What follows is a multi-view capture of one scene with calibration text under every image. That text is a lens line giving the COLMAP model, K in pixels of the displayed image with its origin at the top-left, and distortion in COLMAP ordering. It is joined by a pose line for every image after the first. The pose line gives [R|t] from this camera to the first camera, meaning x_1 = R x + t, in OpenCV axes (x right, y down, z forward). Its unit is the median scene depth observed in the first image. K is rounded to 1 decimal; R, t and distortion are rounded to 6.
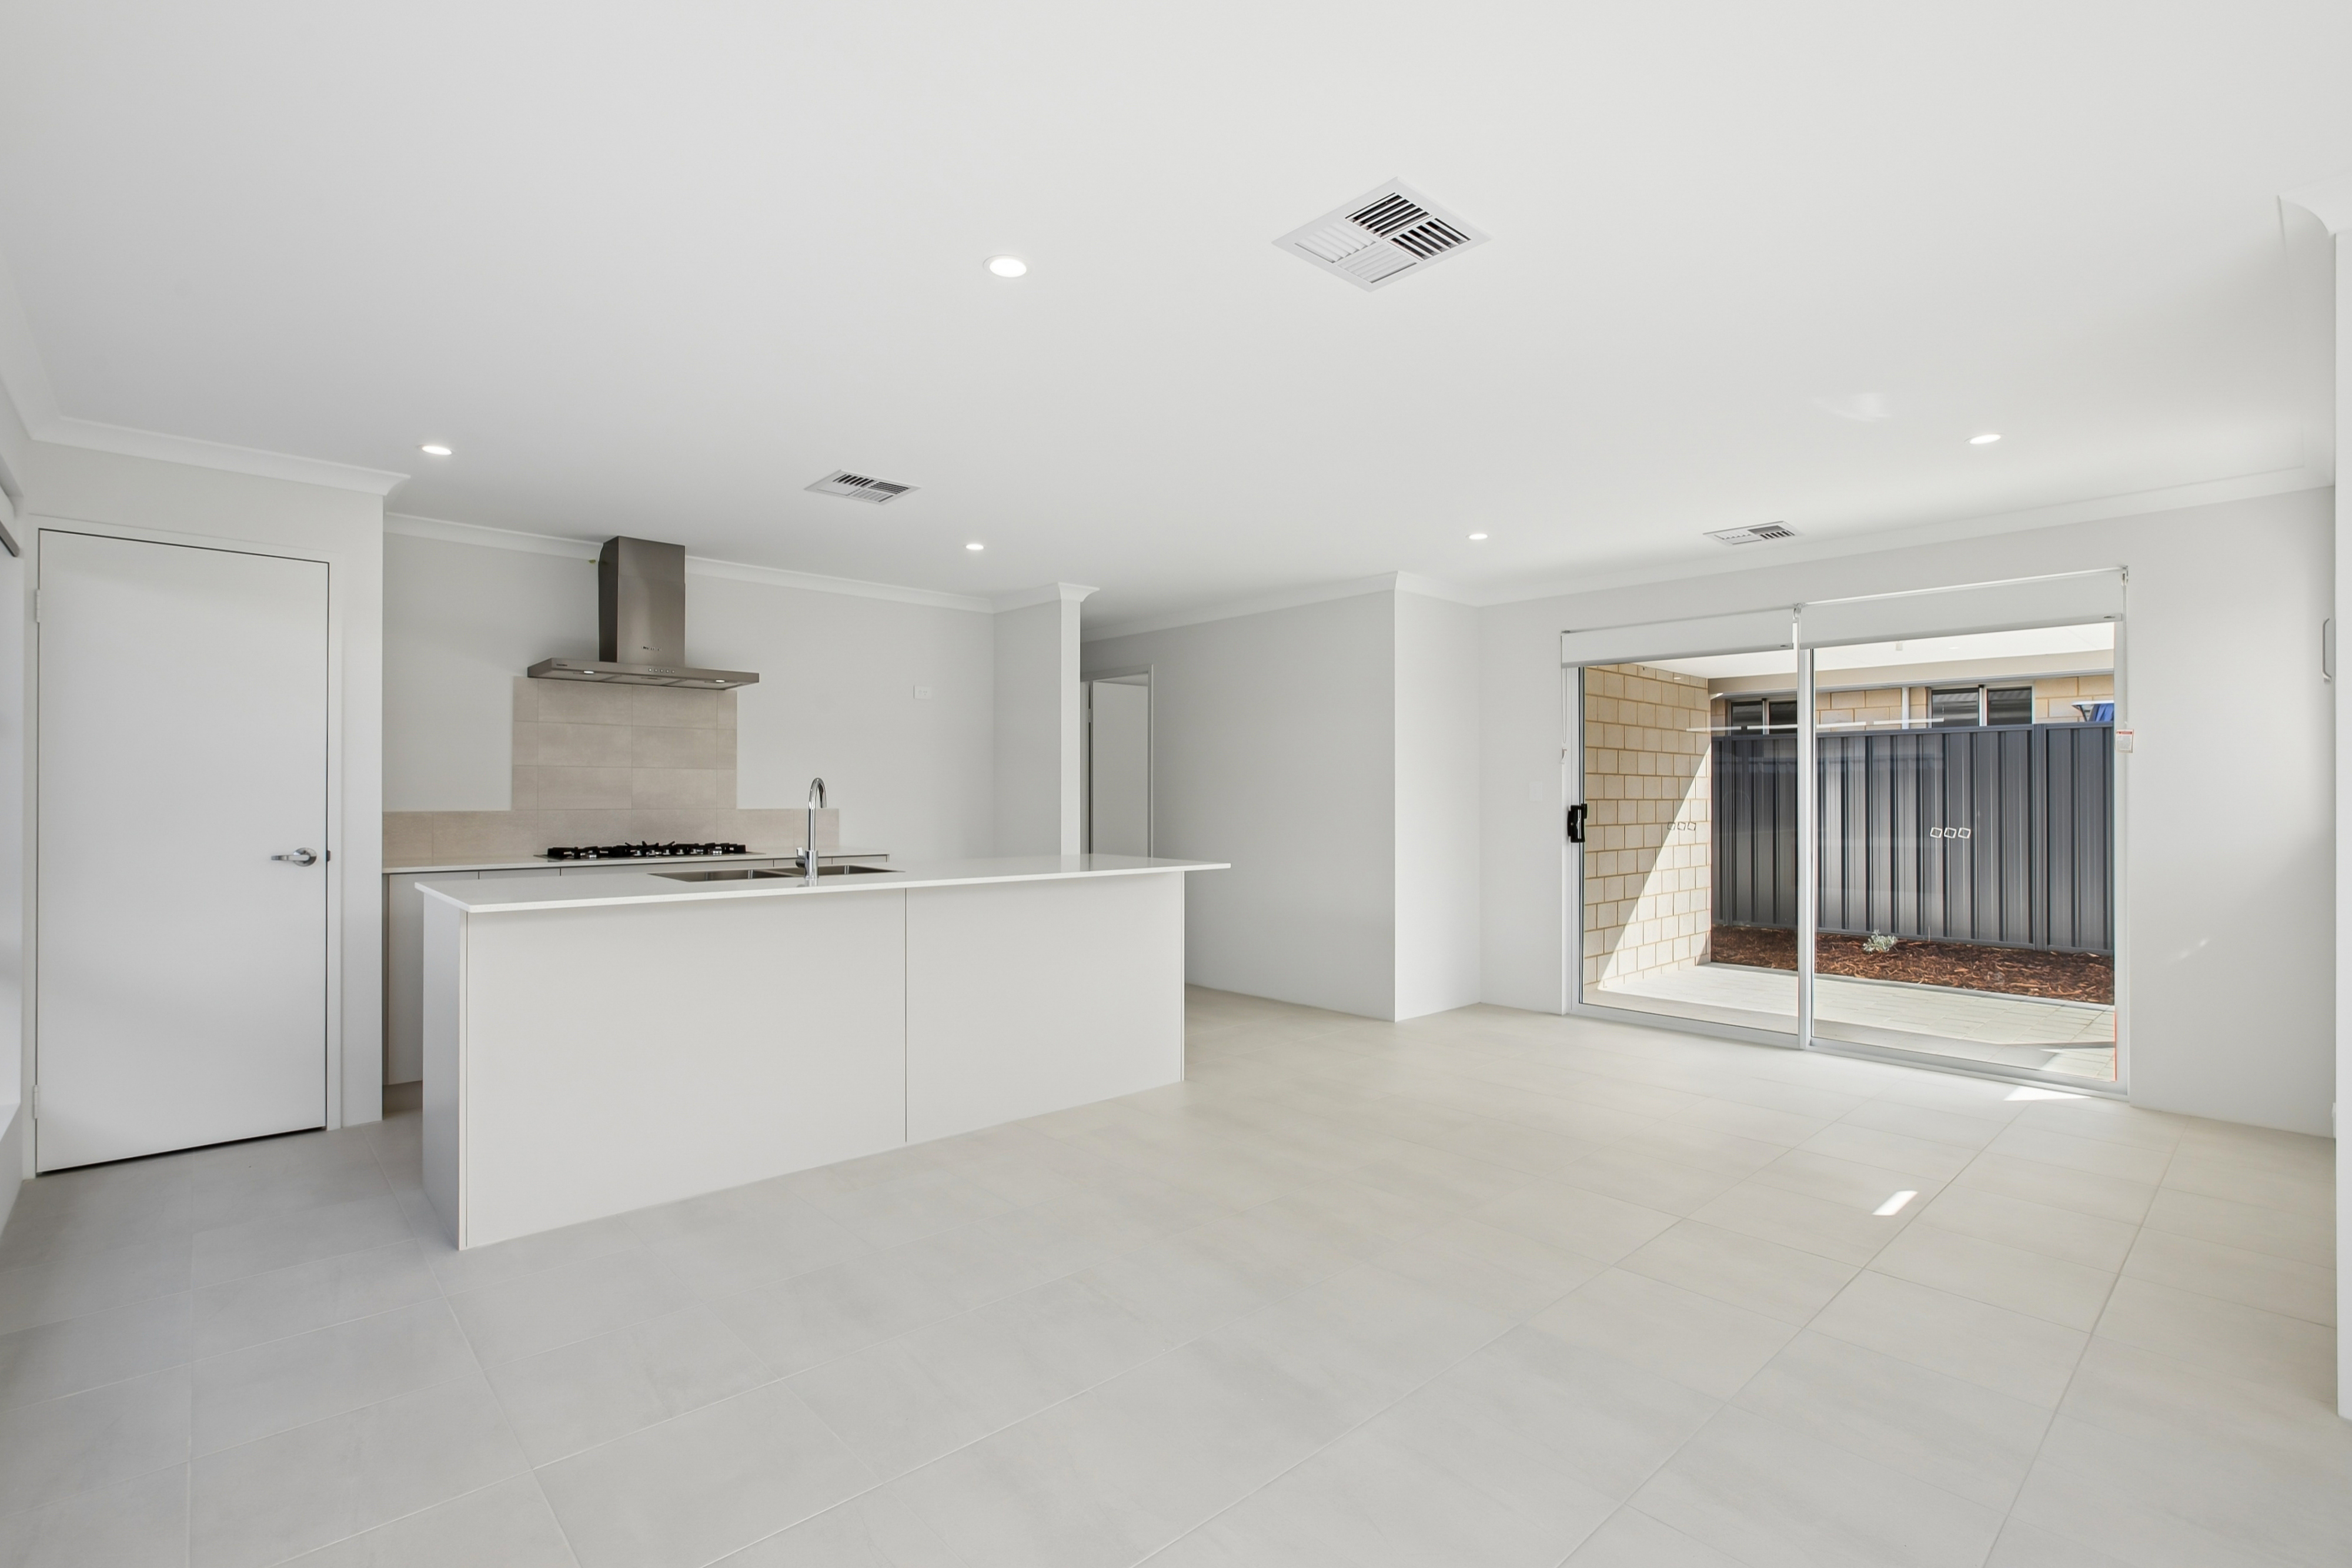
lens RADIAL K [[1080.8, 0, 1192.6], [0, 1080.8, 788.1], [0, 0, 1]] dist [-0.046110, 0.000017]
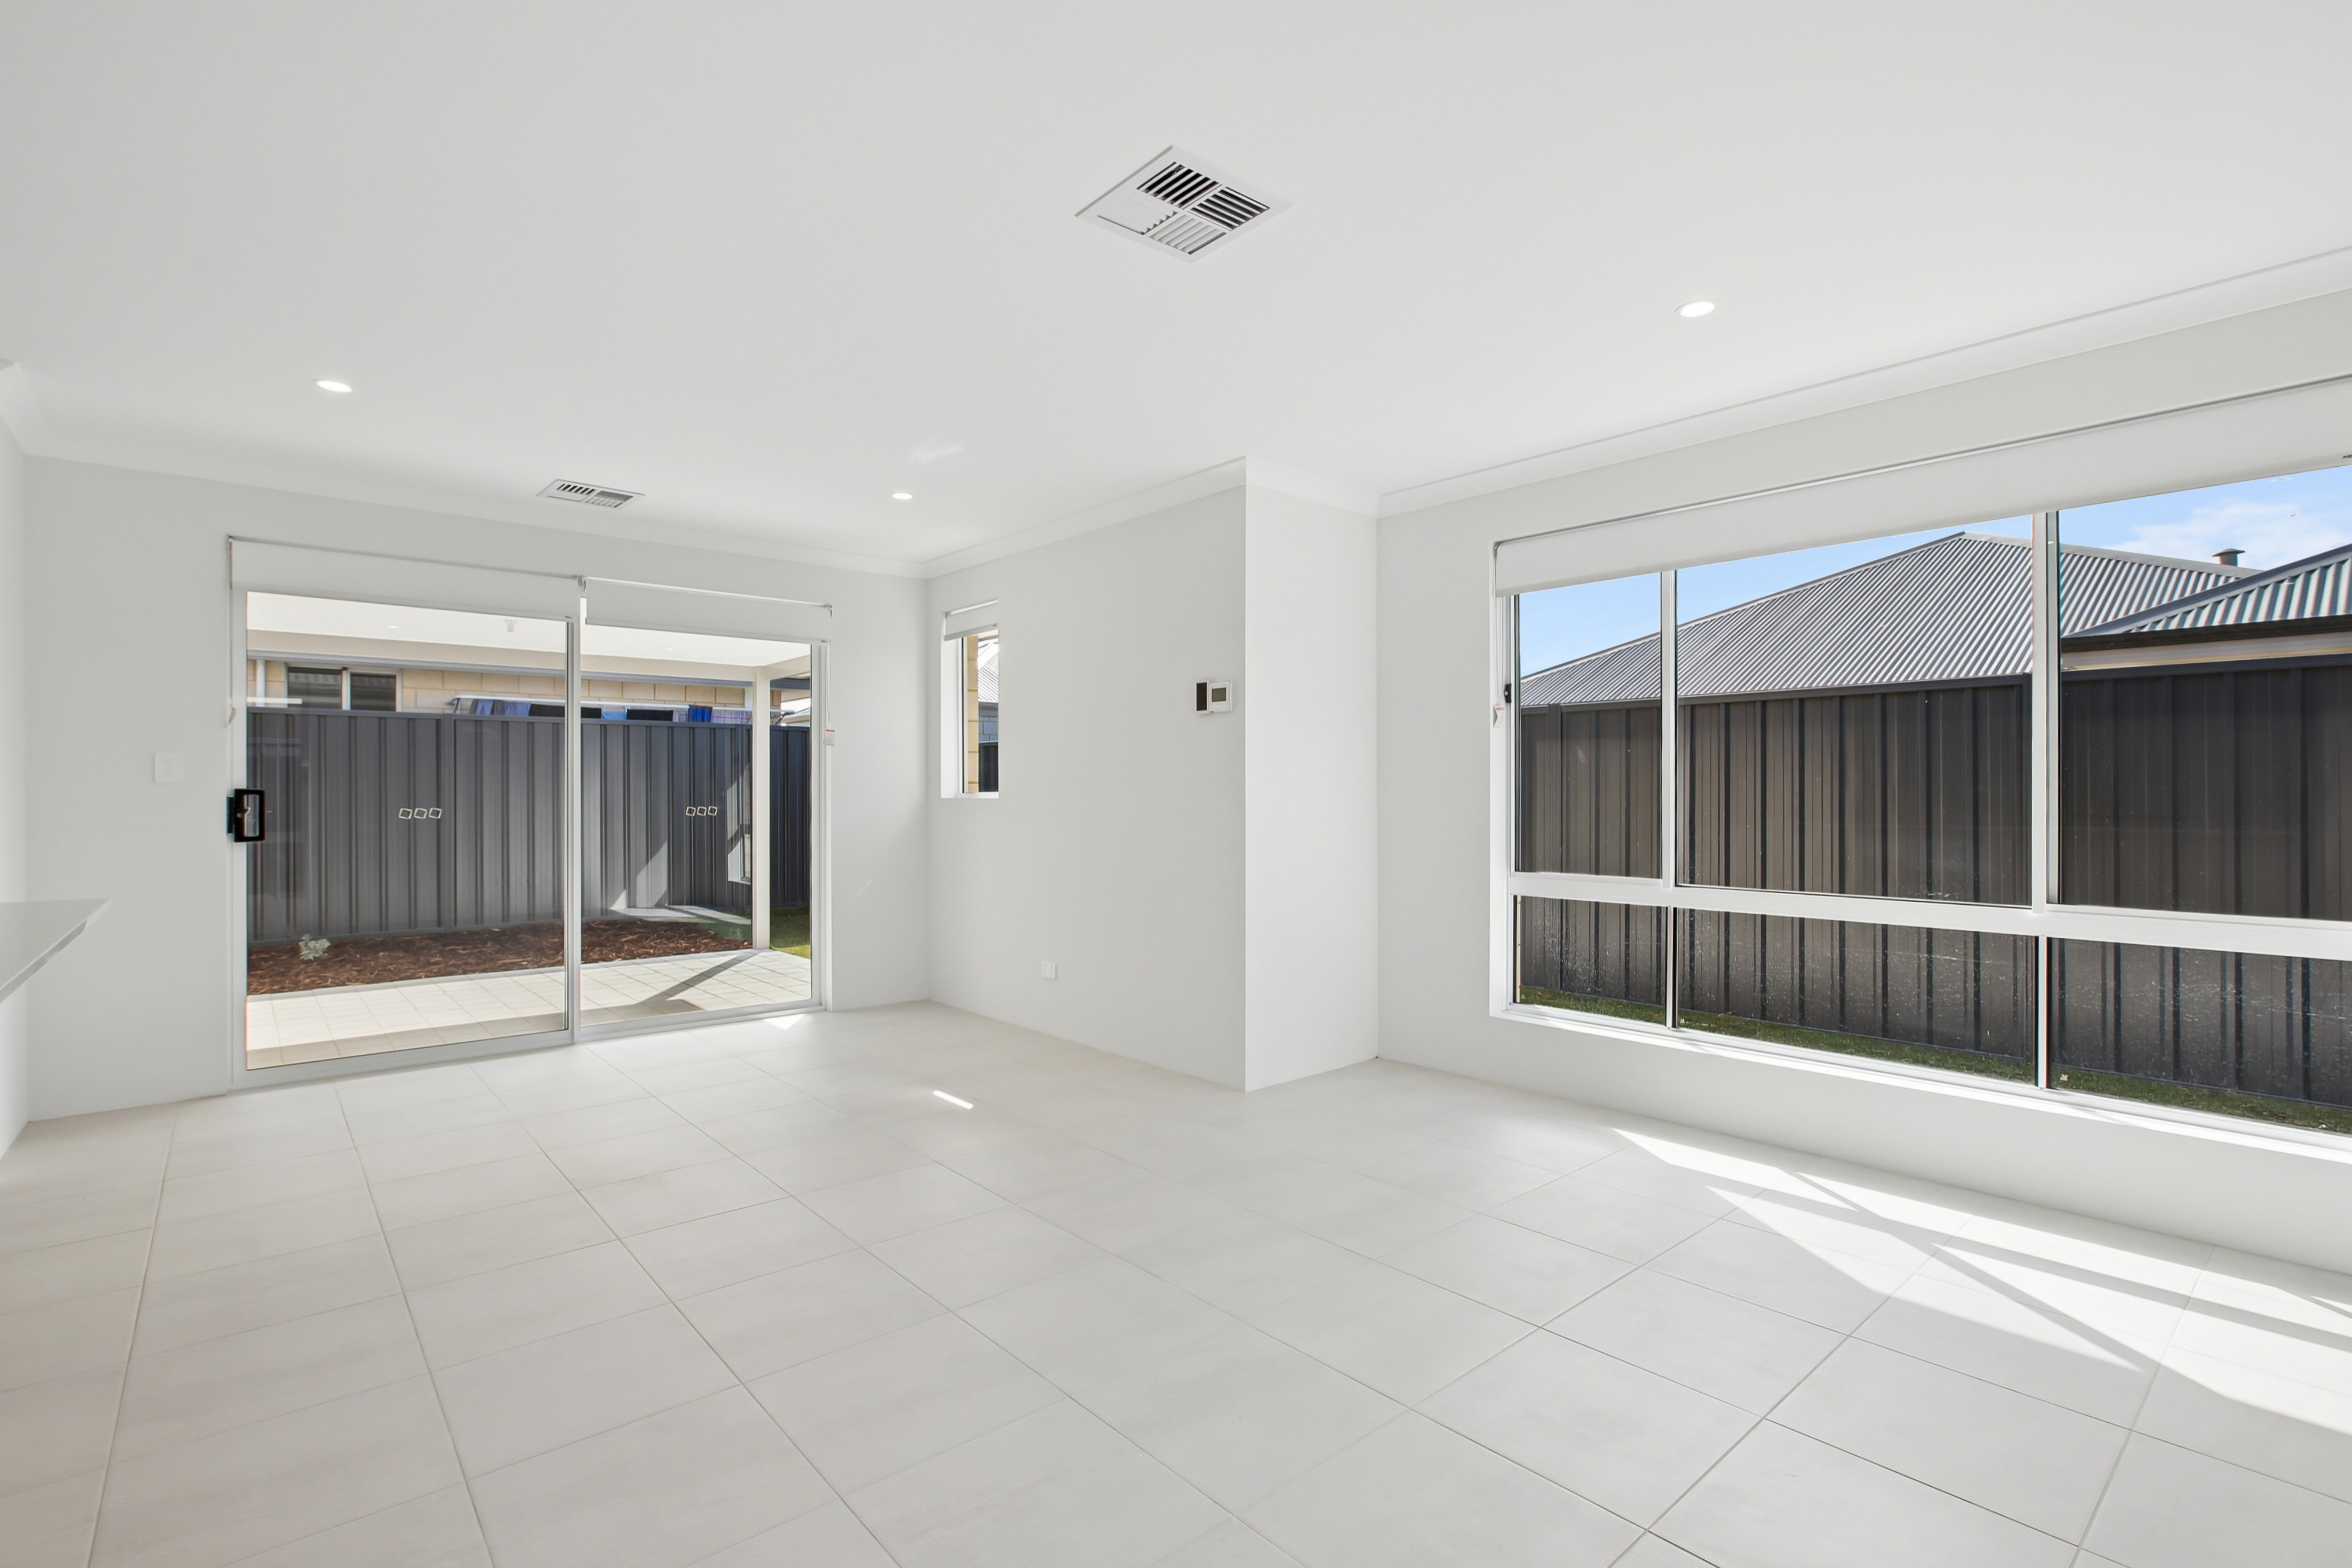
lens RADIAL K [[1080.8, 0, 1192.6], [0, 1080.8, 788.1], [0, 0, 1]] dist [-0.046110, 0.000017]
pose [[0.019064, 0.000333, 0.999818, -0.209220], [-0.005394, 0.999985, -0.000230, 0.007863], [-0.999804, -0.005389, 0.019065, 0.240491]]
